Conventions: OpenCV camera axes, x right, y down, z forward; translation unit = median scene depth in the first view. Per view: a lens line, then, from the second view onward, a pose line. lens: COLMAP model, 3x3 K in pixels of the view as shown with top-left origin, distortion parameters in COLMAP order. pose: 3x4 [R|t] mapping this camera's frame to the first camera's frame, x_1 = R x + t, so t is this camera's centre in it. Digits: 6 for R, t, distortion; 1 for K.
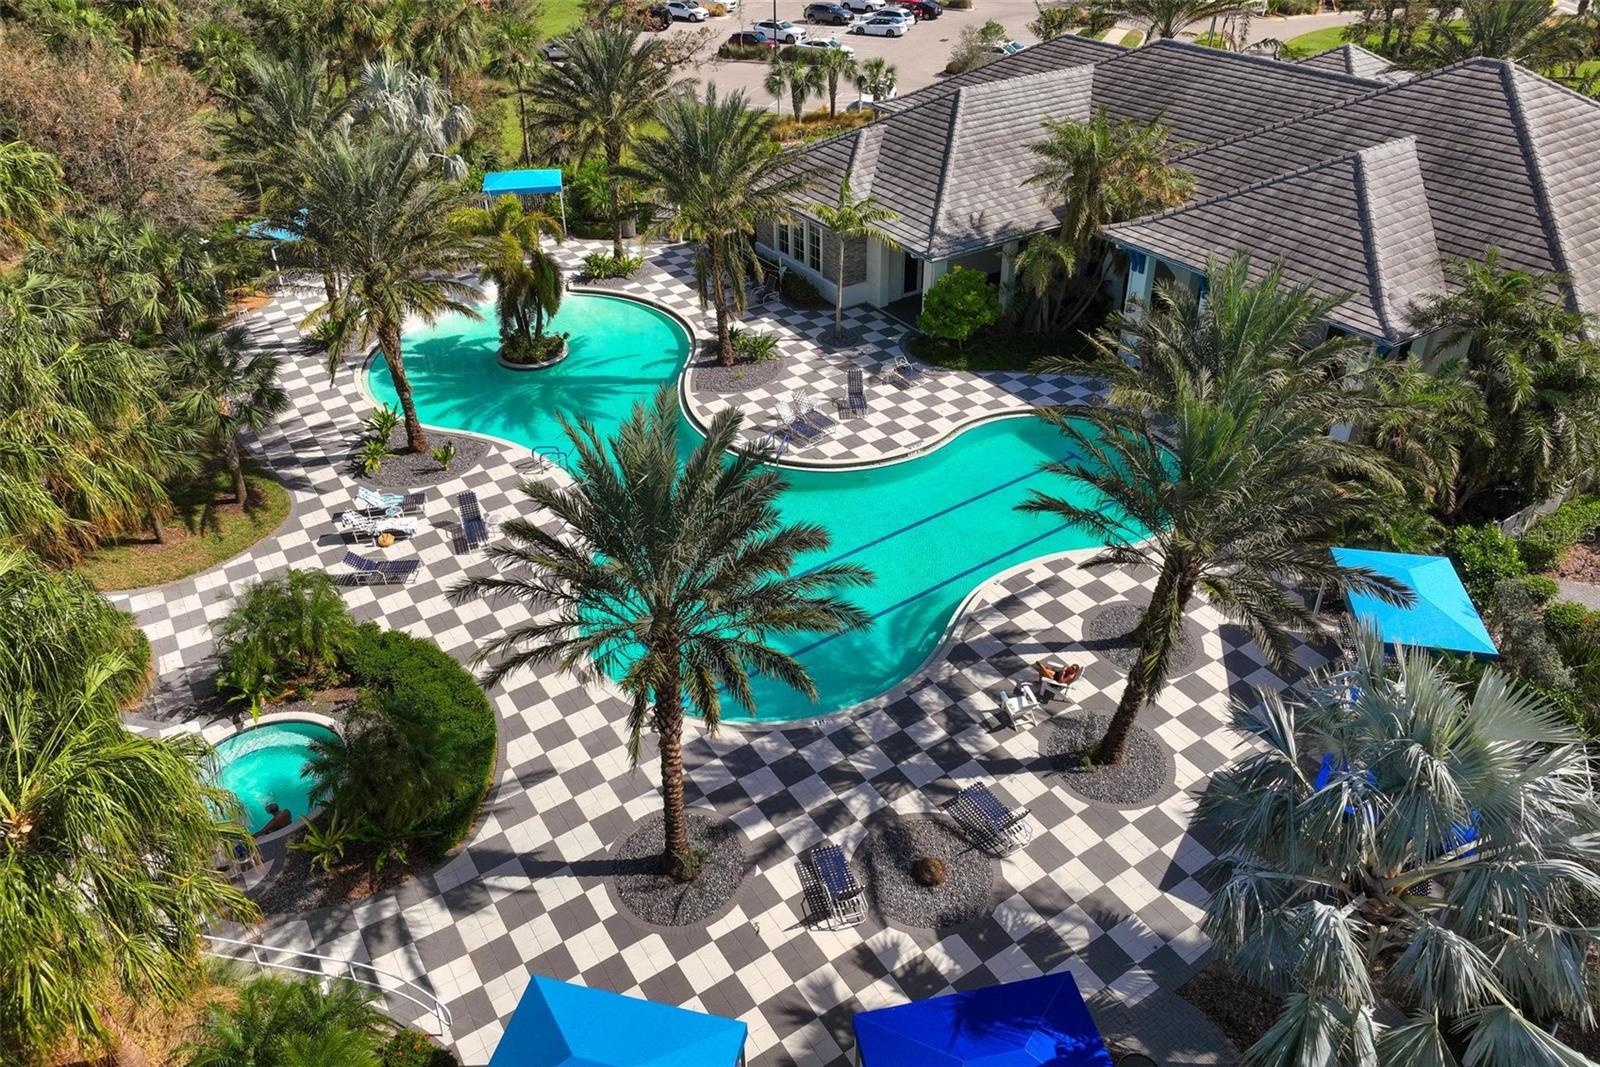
lens RADIAL K [[1060.8, 0, 800.0], [0, 1060.8, 533.5], [0, 0, 1]] dist [-0.003474, -0.003381]
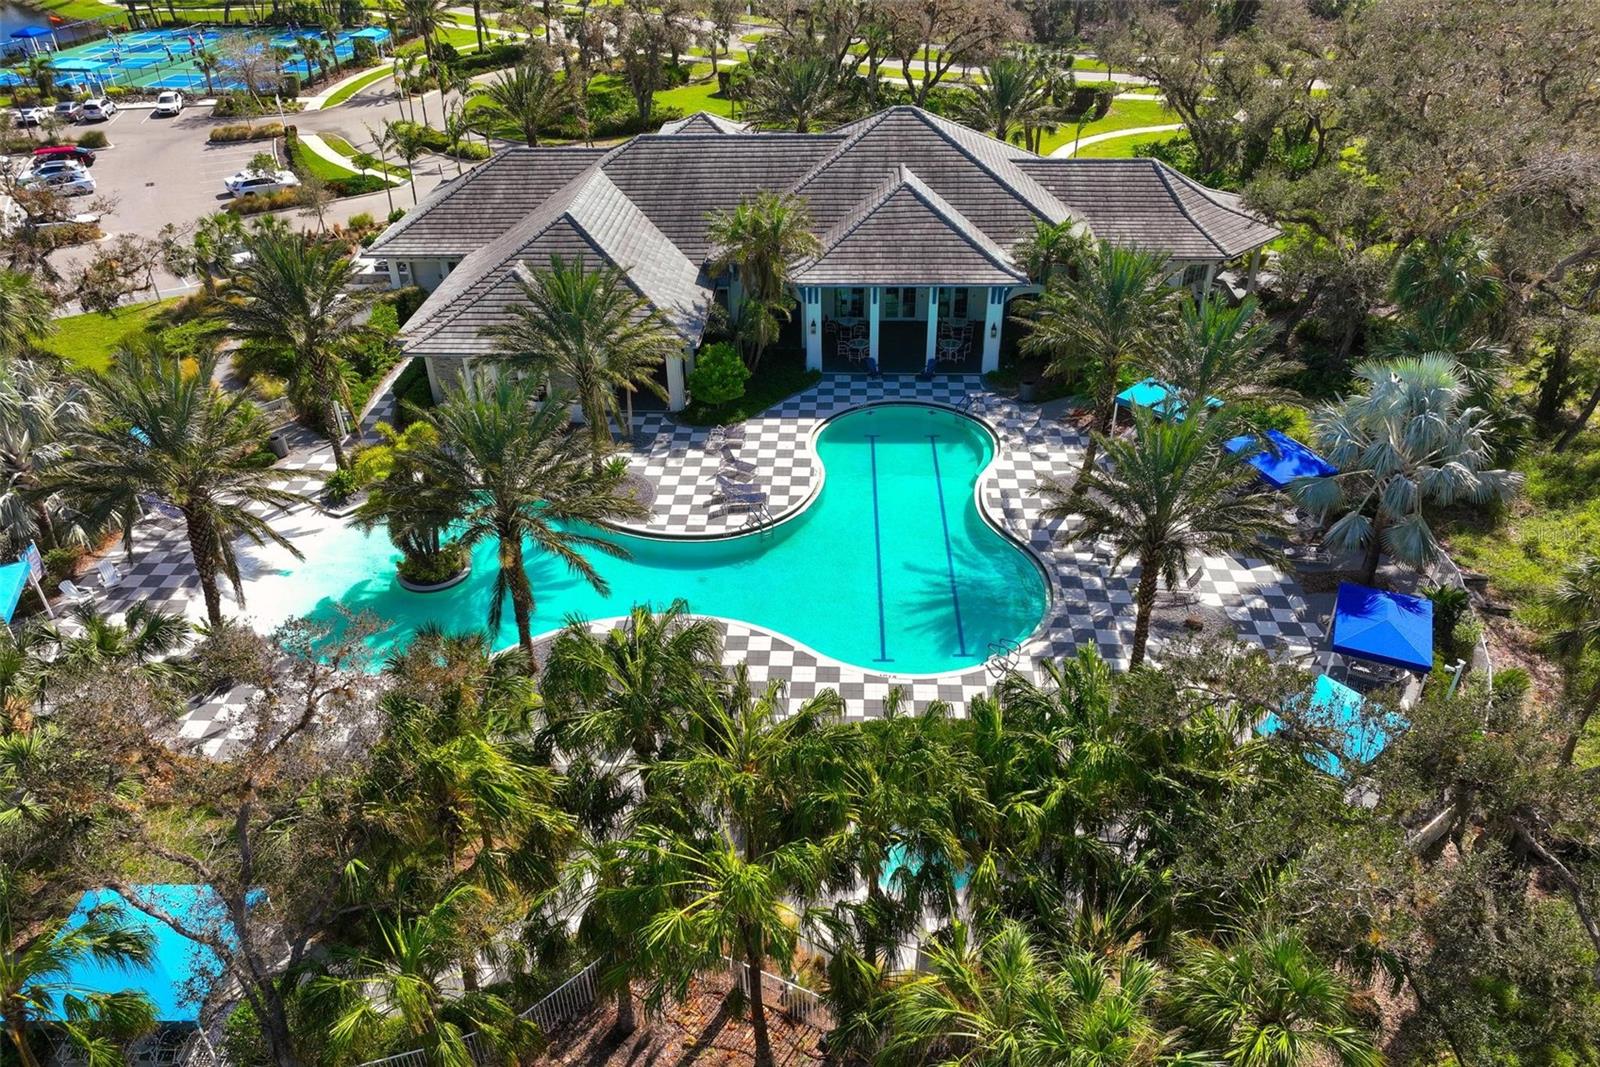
lens RADIAL K [[1188.8, 0, 800.0], [0, 1188.8, 533.5], [0, 0, 1]] dist [0.003918, -0.004394]
pose [[0.589454, -0.424953, 0.686993, -0.943166], [0.474499, 0.870411, 0.131280, -0.222349], [-0.653754, 0.248594, 0.714707, 0.017209]]
